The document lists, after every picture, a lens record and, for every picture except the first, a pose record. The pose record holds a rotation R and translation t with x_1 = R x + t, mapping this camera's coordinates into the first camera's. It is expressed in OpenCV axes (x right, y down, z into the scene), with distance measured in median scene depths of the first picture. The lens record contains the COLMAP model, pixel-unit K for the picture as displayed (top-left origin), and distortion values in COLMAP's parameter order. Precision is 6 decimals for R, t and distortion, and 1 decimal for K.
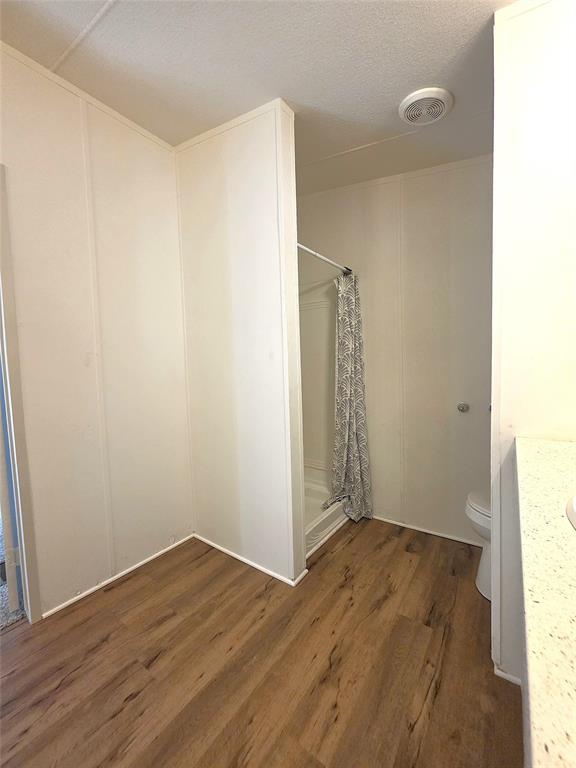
lens RADIAL K [[303.8, 0, 293.2], [0, 303.8, 386.7], [0, 0, 1]] dist [-0.001840, 0.000324]
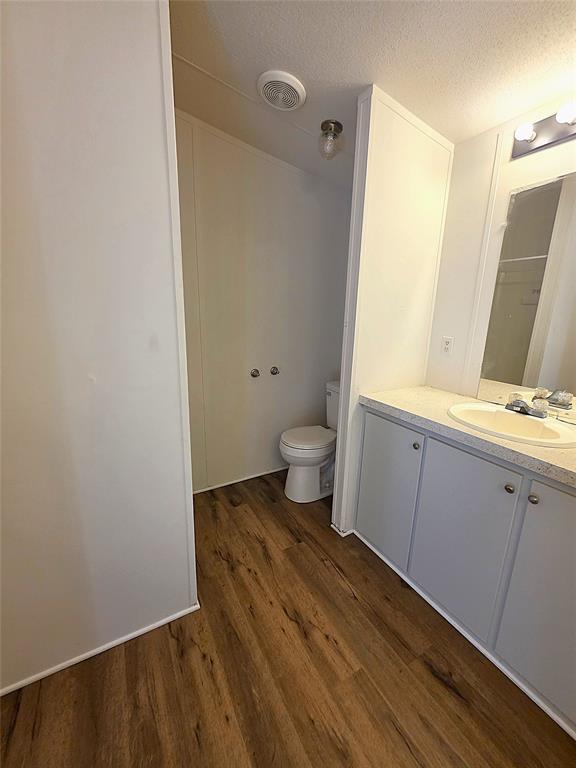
lens RADIAL K [[303.8, 0, 290.5], [0, 303.8, 380.5], [0, 0, 1]] dist [-0.001840, 0.000324]
pose [[0.425275, -0.167585, 0.889413, -0.648370], [0.030333, 0.984795, 0.171053, -0.146930], [-0.904556, -0.045766, 0.423892, 0.502980]]
